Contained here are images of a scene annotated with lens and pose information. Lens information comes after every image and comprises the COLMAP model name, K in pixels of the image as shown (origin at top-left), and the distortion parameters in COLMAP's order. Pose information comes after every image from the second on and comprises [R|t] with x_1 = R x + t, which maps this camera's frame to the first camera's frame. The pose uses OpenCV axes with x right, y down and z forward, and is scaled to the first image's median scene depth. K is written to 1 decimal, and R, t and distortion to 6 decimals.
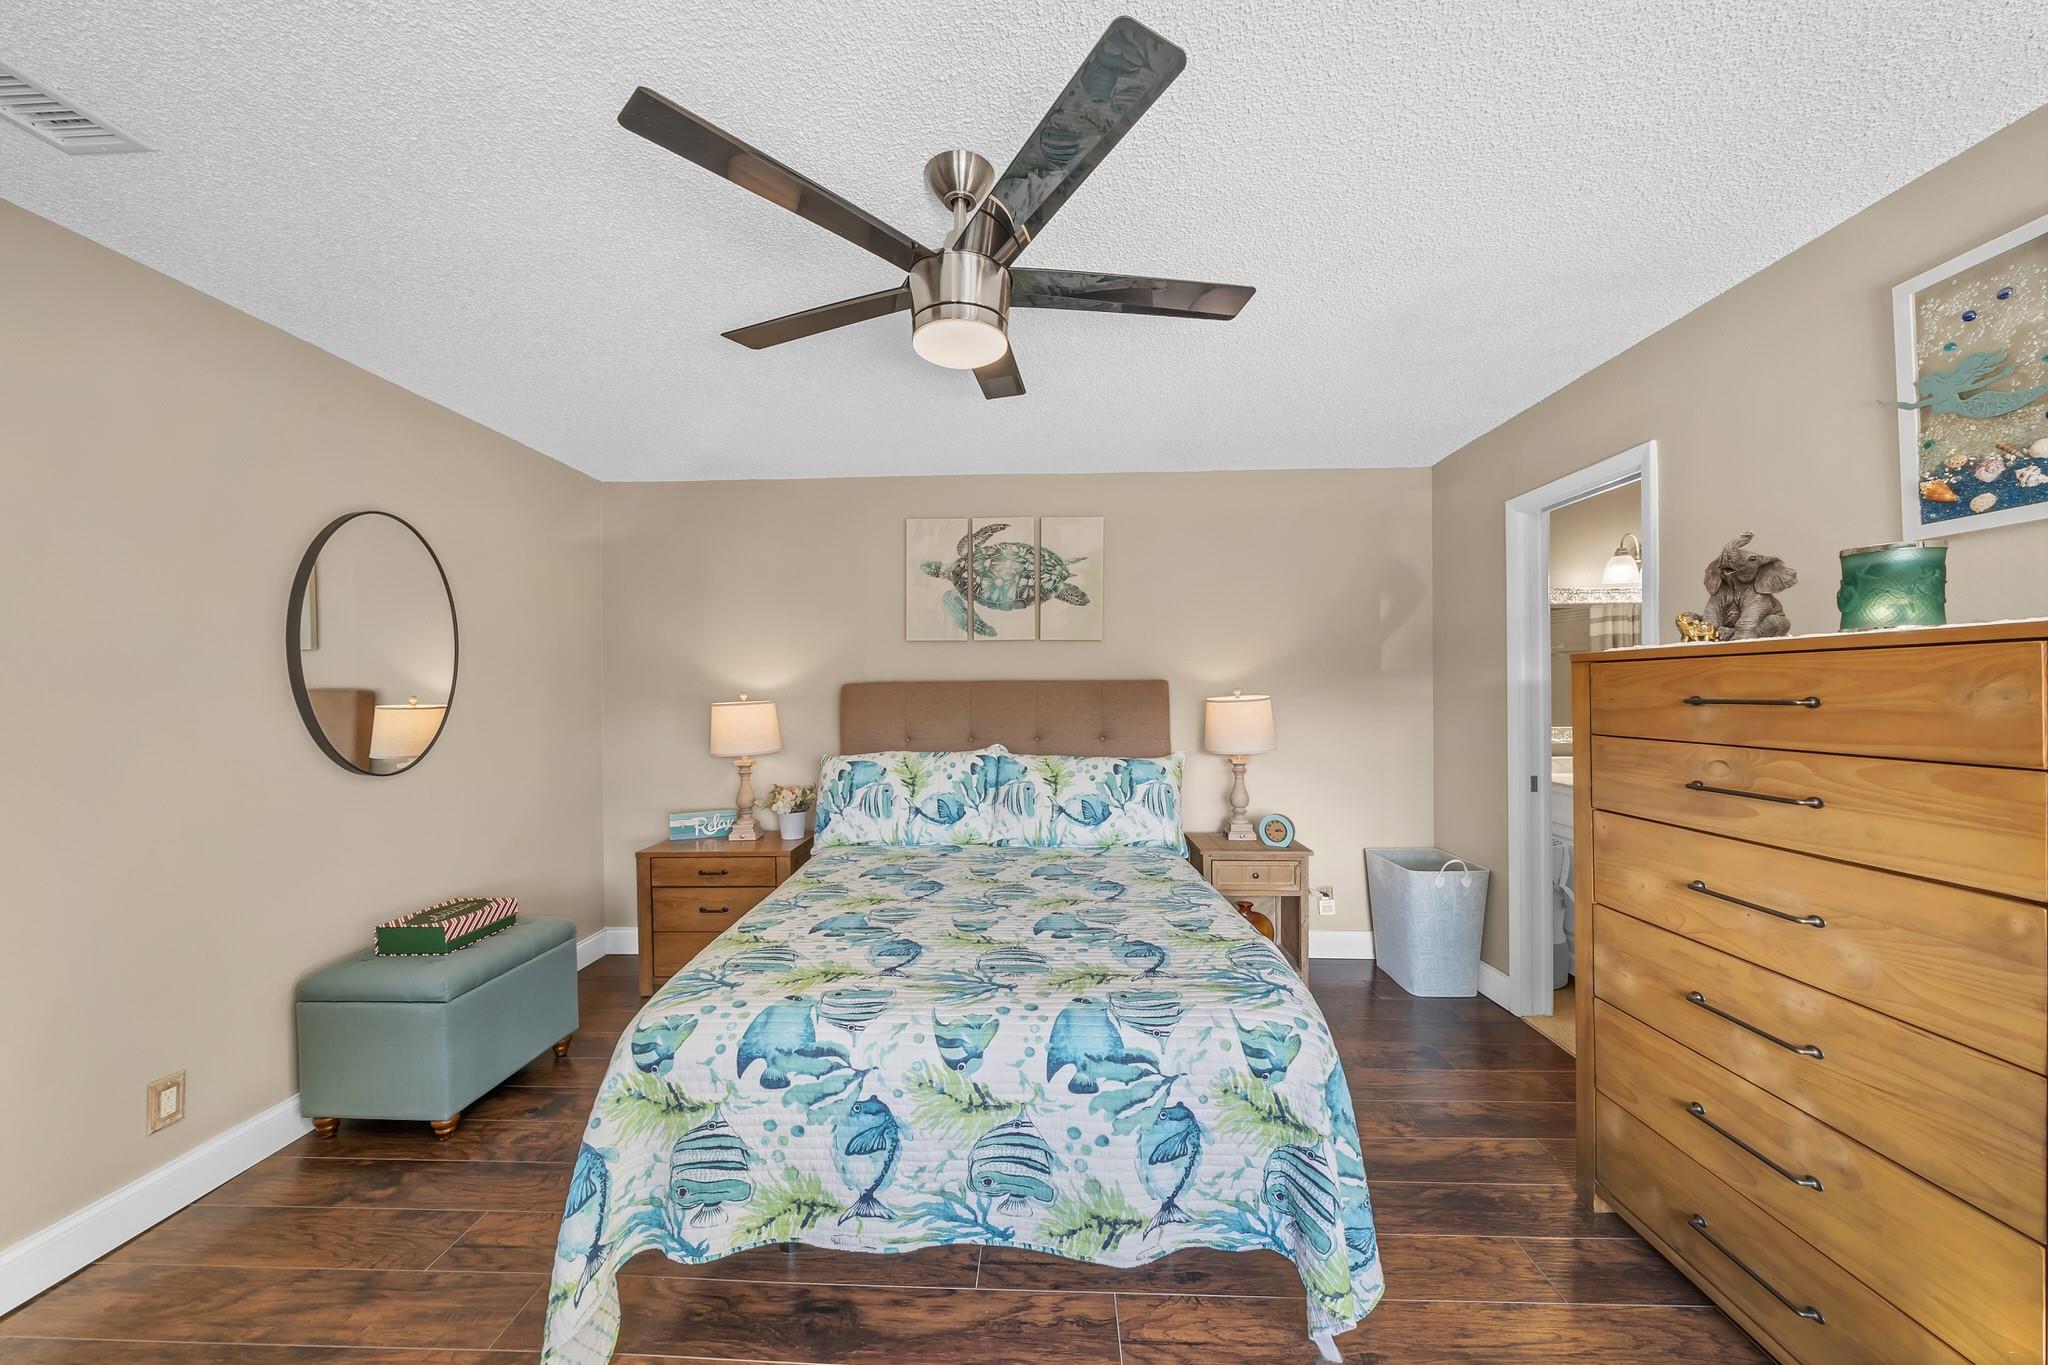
lens RADIAL K [[703.2, 0, 1017.7], [0, 703.2, 701.6], [0, 0, 1]] dist [-0.004390, 0.000024]
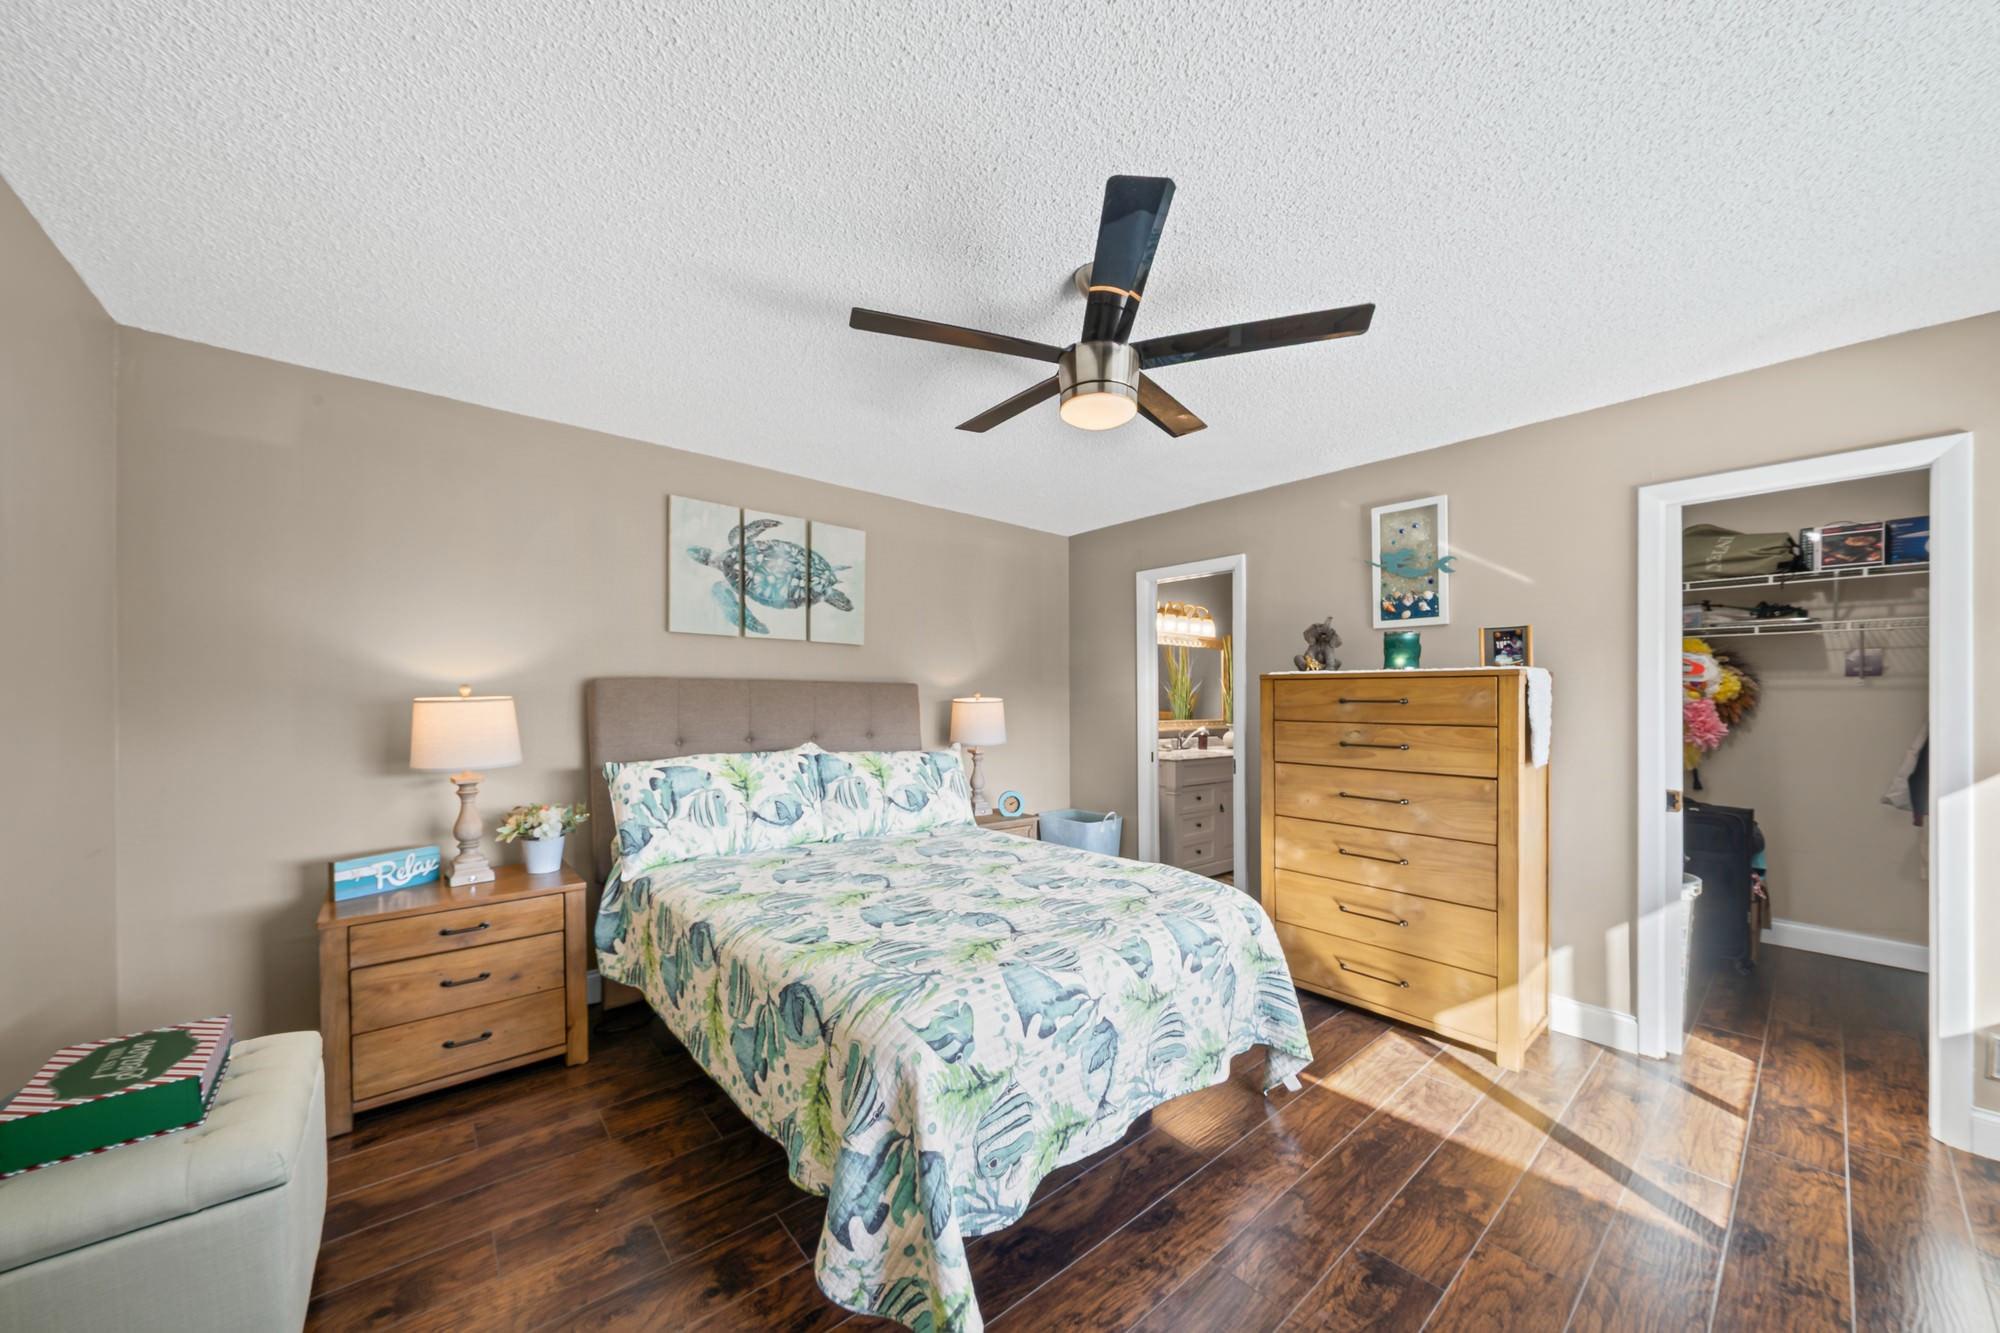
lens RADIAL K [[674.1, 0, 994.2], [0, 674.1, 704.8], [0, 0, 1]] dist [-0.000393, -0.000037]
pose [[0.752098, 0.006859, 0.659016, -0.703738], [-0.003080, 0.999972, -0.006892, 0.018229], [-0.659044, 0.003154, 0.752097, 0.153817]]
